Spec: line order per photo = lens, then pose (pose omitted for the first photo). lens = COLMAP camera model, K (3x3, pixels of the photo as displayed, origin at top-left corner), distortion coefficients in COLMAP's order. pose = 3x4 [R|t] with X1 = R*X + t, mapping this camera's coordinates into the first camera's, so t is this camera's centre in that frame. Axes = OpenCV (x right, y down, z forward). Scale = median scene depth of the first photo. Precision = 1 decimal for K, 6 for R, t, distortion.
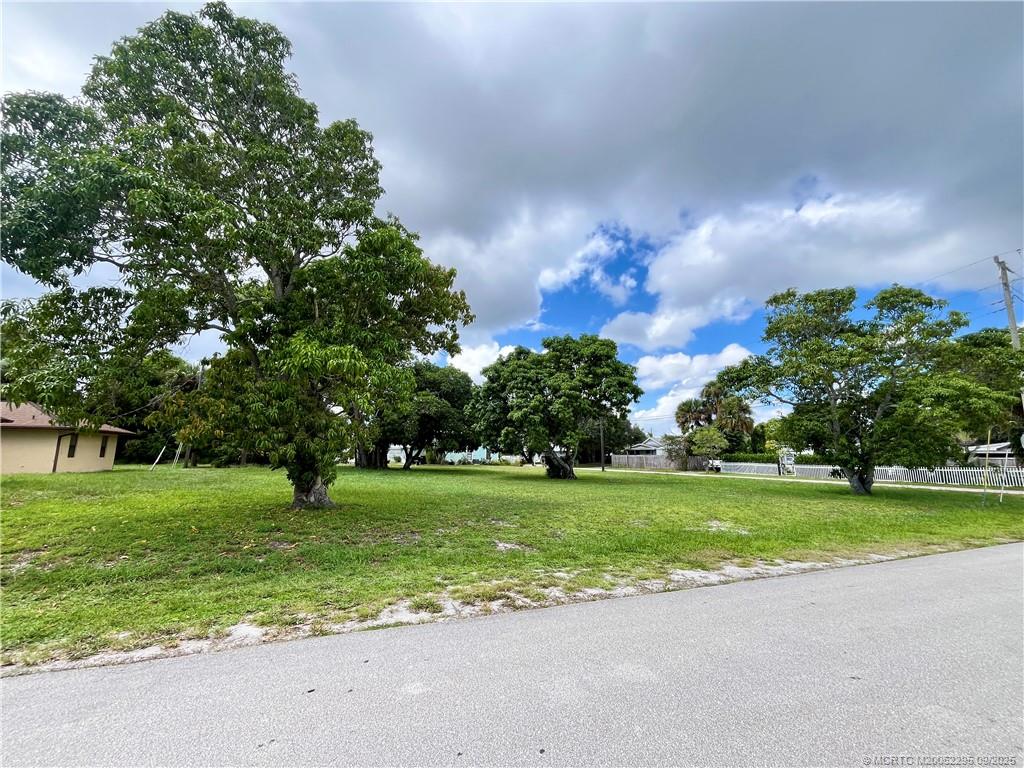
lens RADIAL K [[413.9, 0, 519.9], [0, 413.9, 419.7], [0, 0, 1]] dist [0.001035, 0.000224]
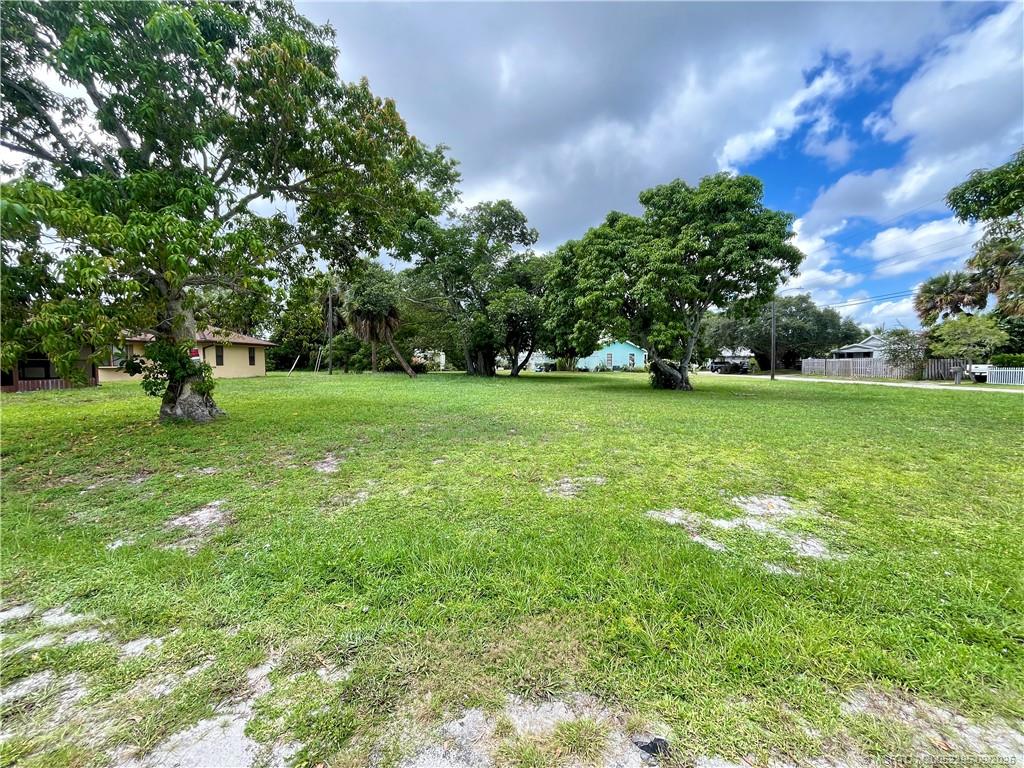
lens RADIAL K [[413.9, 0, 514.4], [0, 413.9, 383.5], [0, 0, 1]] dist [0.001035, 0.000224]
pose [[0.909297, 0.011137, -0.416000, 0.081054], [0.045088, 0.991121, 0.125088, 0.013799], [0.413699, -0.132499, 0.900720, 0.114294]]
